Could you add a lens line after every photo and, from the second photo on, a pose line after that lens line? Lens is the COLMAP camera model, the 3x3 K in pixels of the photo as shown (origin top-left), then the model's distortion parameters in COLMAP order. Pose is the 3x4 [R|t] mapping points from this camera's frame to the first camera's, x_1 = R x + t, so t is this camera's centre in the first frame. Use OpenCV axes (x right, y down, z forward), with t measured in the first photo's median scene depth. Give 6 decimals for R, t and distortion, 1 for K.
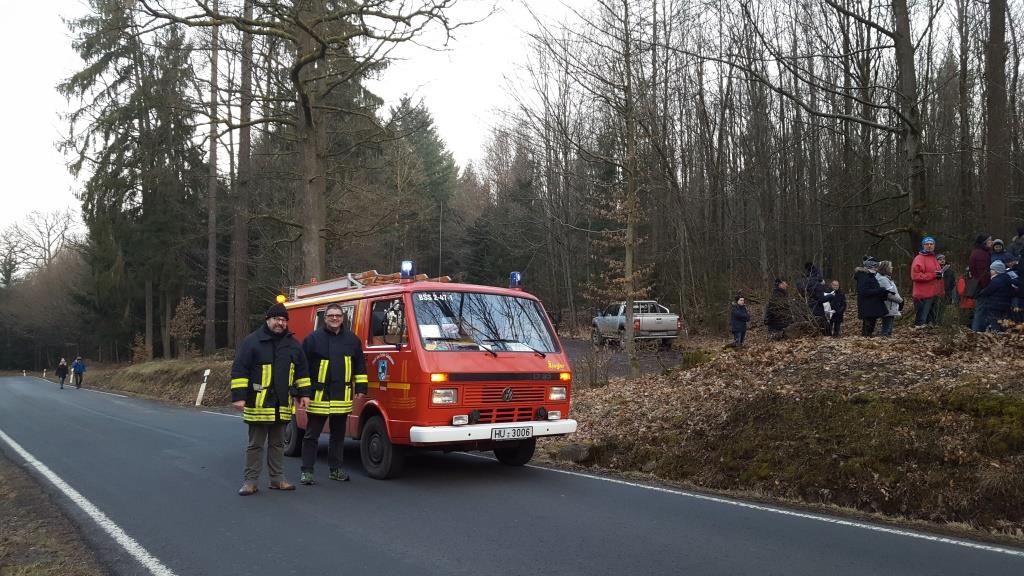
lens RADIAL K [[748.8, 0, 519.2], [0, 748.8, 281.3], [0, 0, 1]] dist [0.072627, -0.092501]
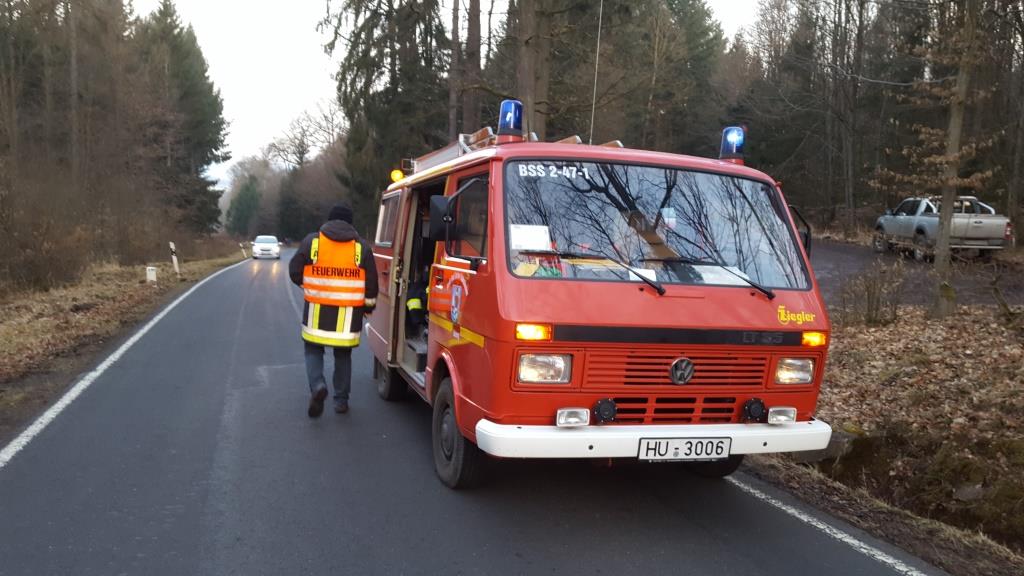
lens RADIAL K [[748.8, 0, 517.1], [0, 748.8, 302.6], [0, 0, 1]] dist [0.072627, -0.092501]
pose [[0.941210, 0.076611, -0.329020, 0.028940], [-0.018909, 0.984367, 0.175113, 0.014081], [0.337292, -0.158597, 0.927945, 0.344110]]
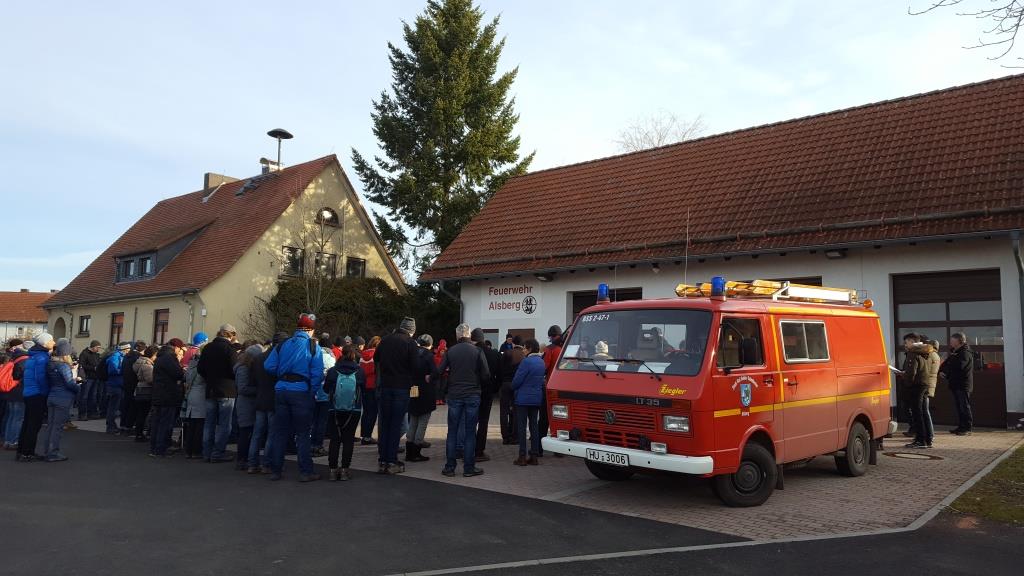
lens RADIAL K [[748.8, 0, 520.9], [0, 748.8, 294.9], [0, 0, 1]] dist [0.072627, -0.092501]
pose [[0.109697, -0.059287, -0.992195, 0.640520], [0.107436, 0.993079, -0.047462, 0.019193], [0.988142, -0.101391, 0.115307, 0.537537]]
